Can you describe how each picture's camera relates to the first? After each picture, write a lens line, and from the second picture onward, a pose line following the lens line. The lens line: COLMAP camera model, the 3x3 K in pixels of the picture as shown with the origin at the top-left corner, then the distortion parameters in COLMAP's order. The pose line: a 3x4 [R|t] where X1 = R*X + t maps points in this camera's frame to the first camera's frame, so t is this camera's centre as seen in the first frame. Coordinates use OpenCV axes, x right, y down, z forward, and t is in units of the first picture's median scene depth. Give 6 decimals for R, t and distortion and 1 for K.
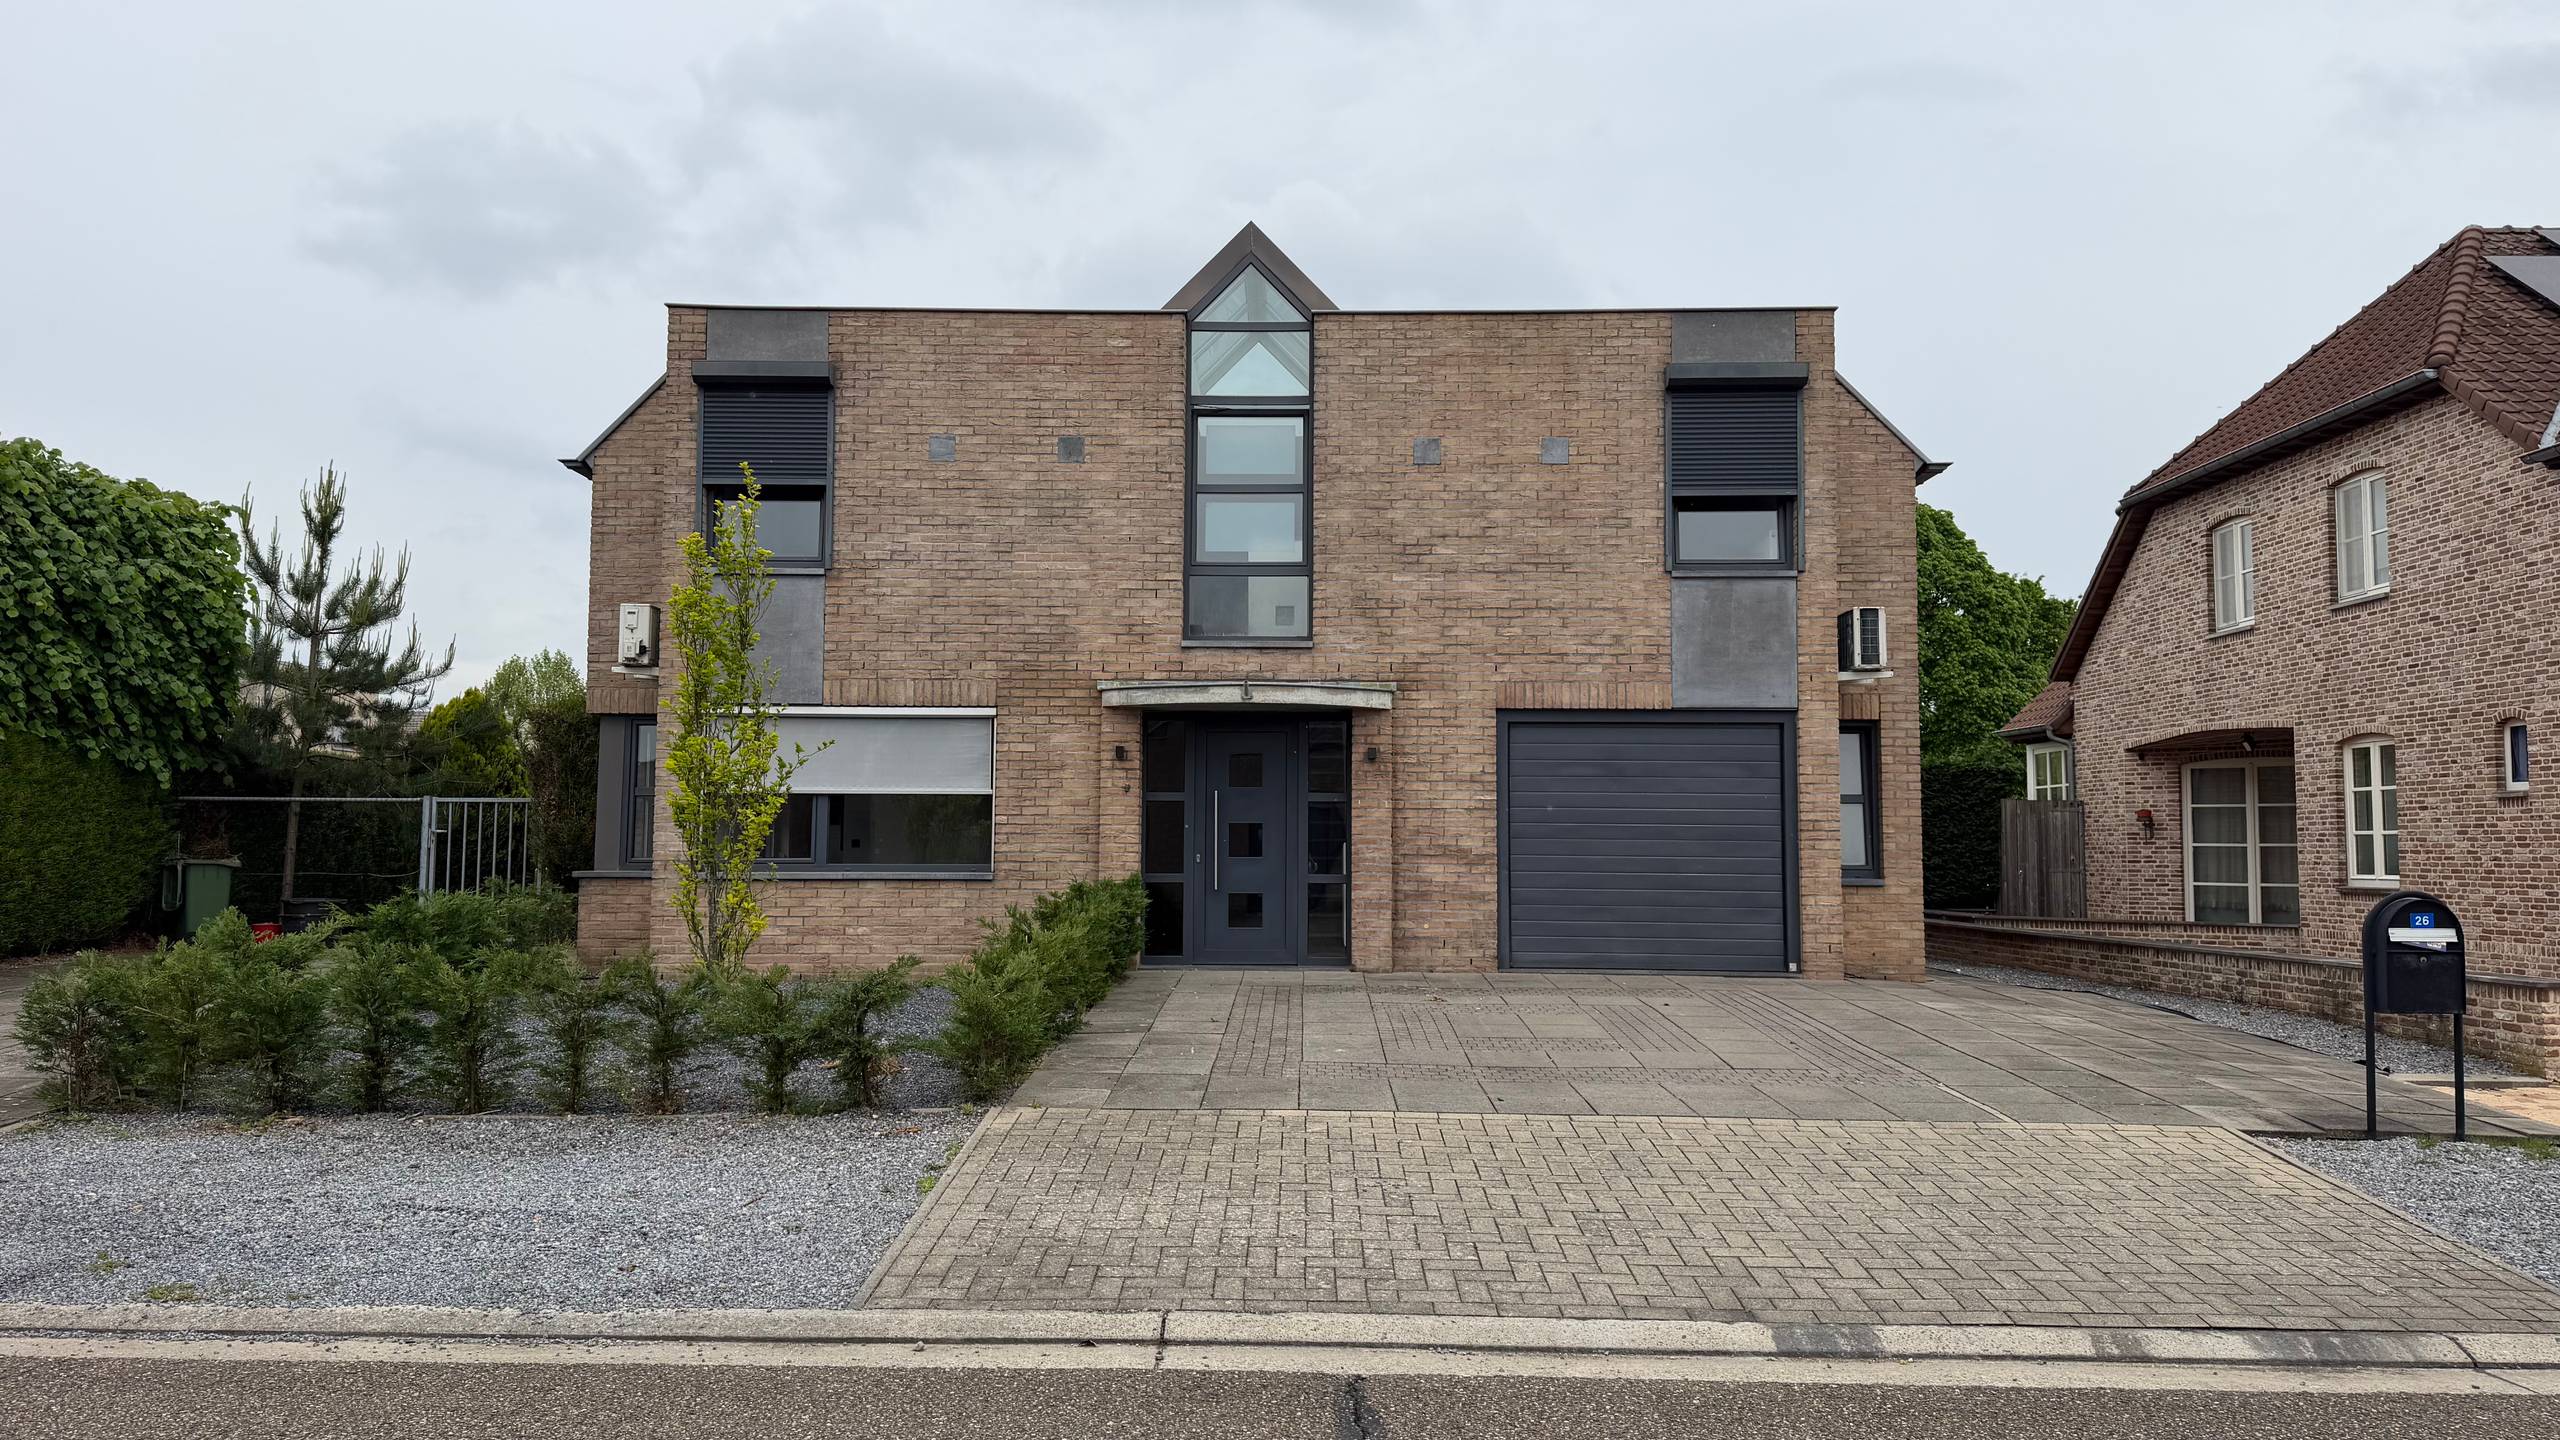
lens RADIAL K [[1781.9, 0, 1298.4], [0, 1781.9, 719.9], [0, 0, 1]] dist [0.044953, -0.005391]
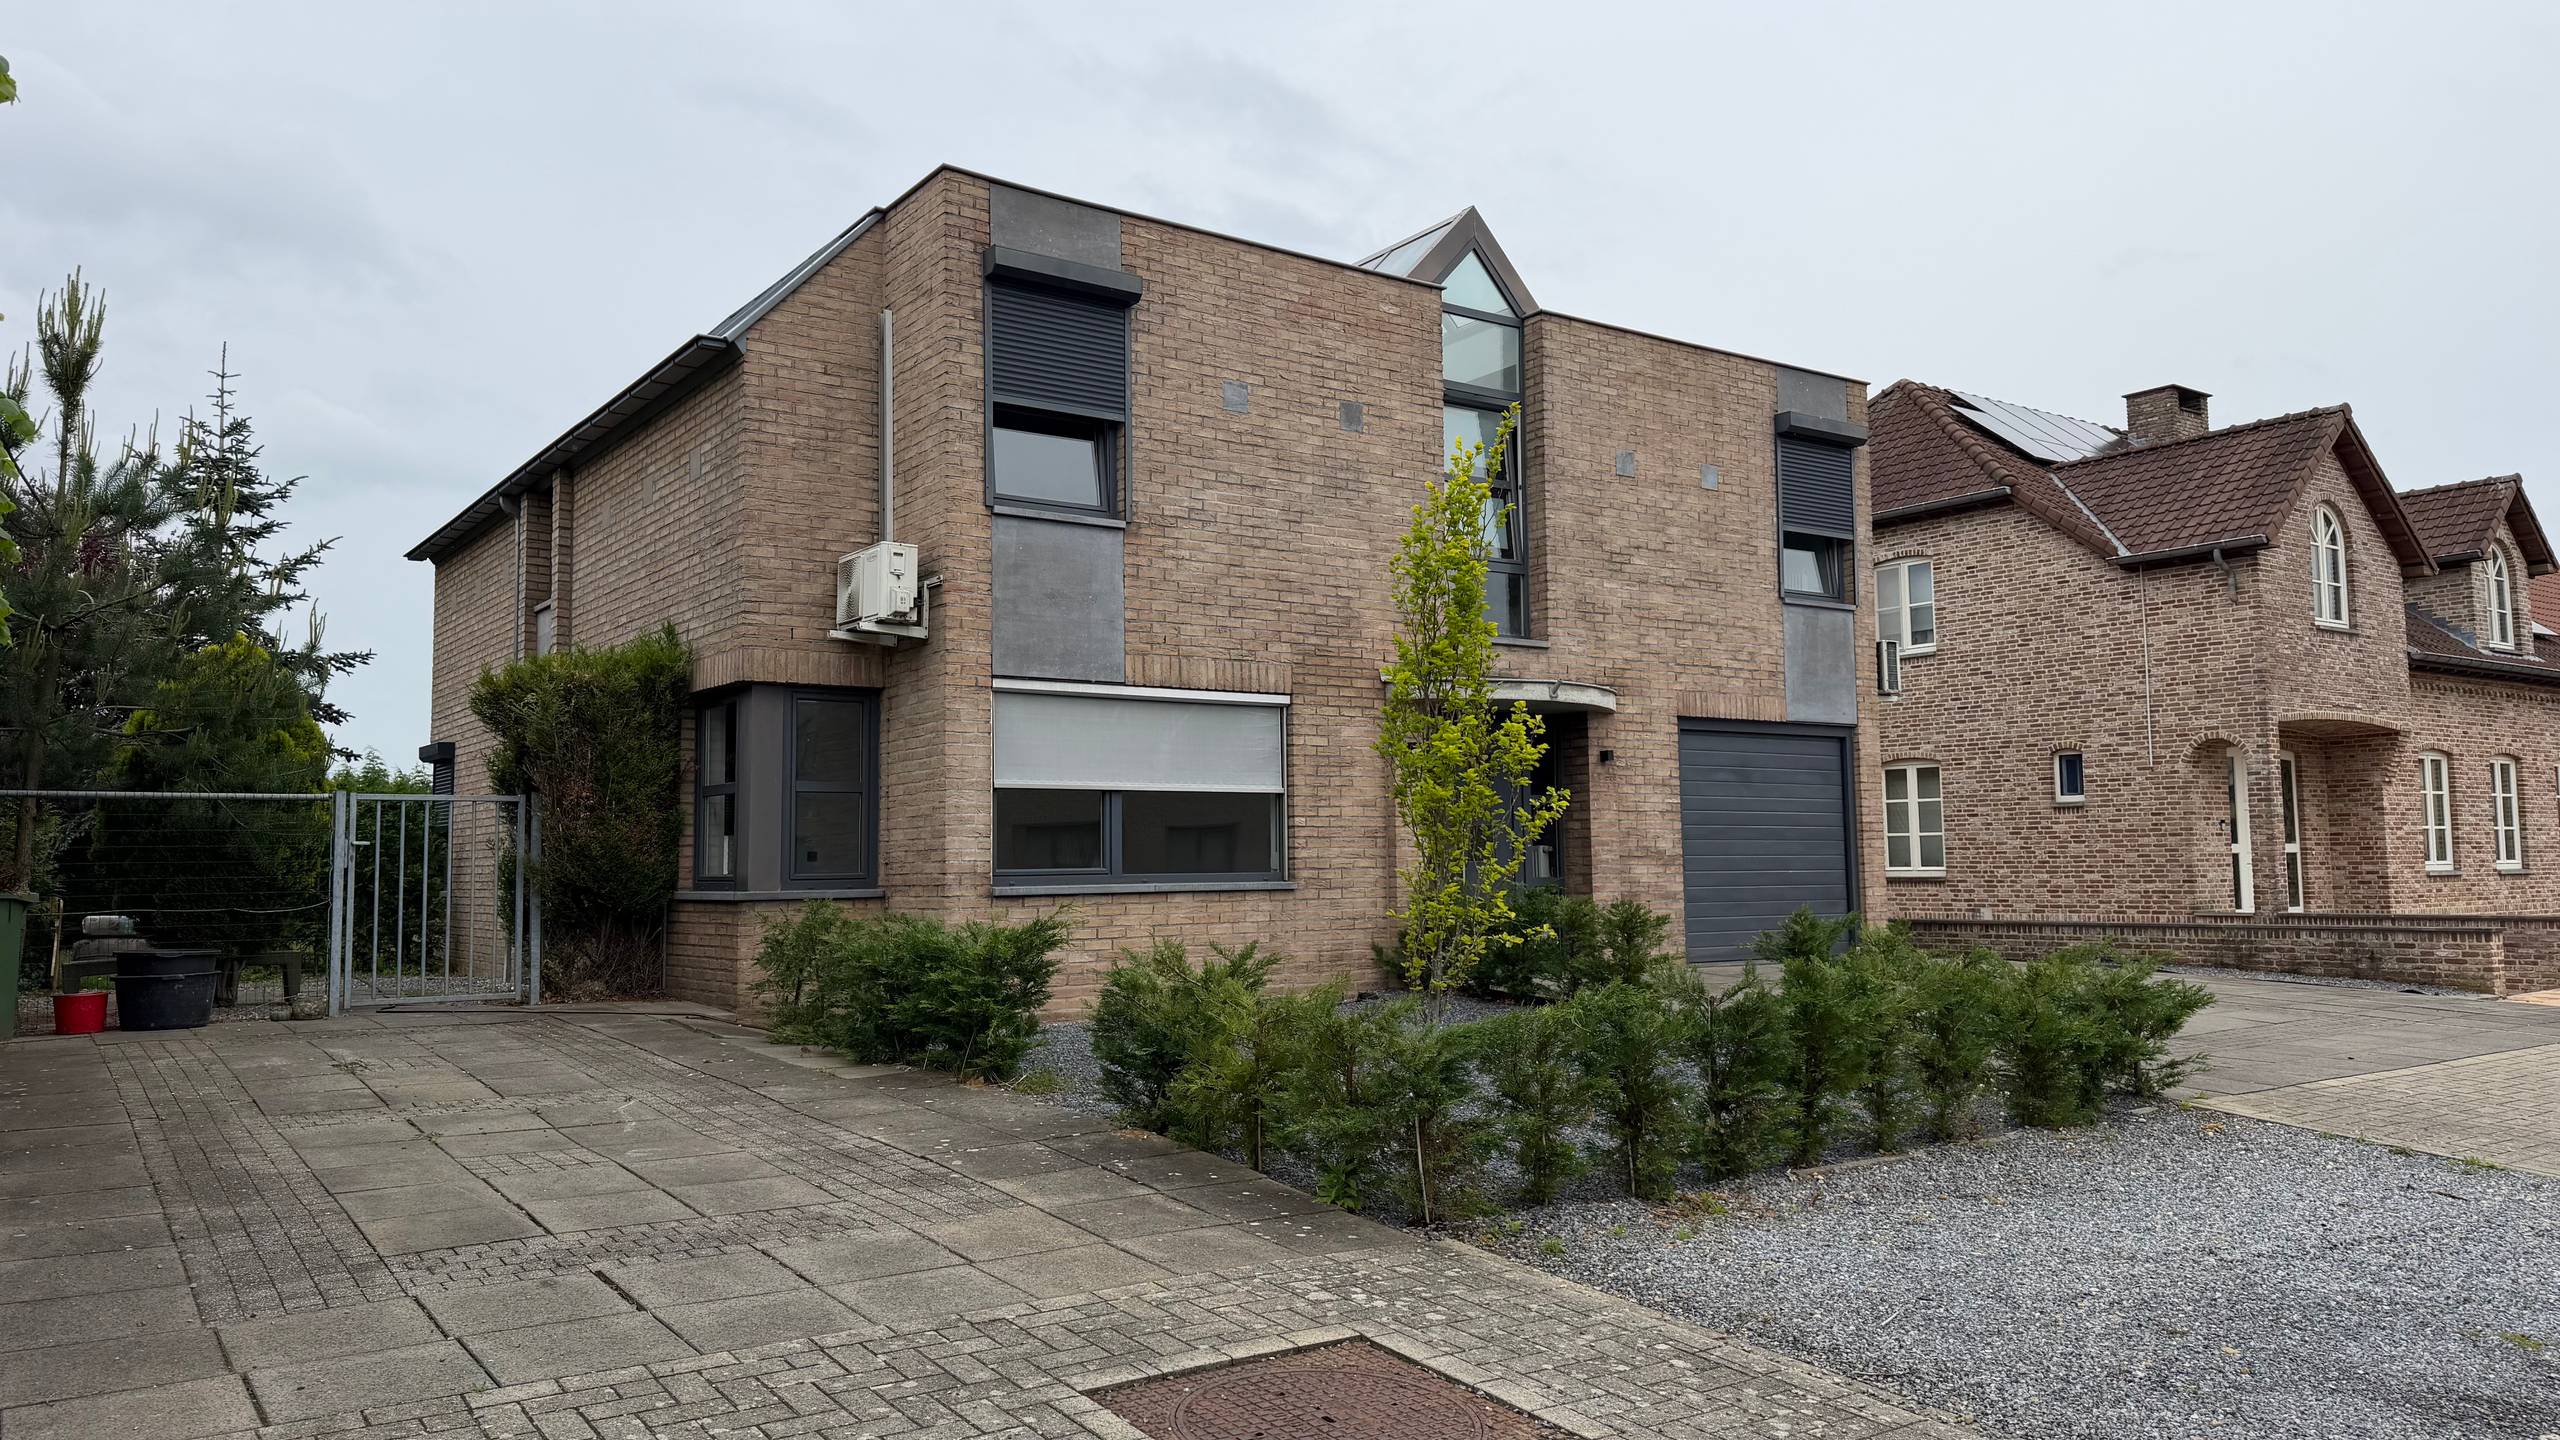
lens RADIAL K [[1781.9, 0, 1291.7], [0, 1781.9, 720.4], [0, 0, 1]] dist [0.044953, -0.005391]
pose [[0.812343, 0.033036, 0.582244, -0.681083], [-0.026179, 0.999454, -0.020184, 0.023192], [-0.582593, 0.001154, 0.812763, 0.275667]]
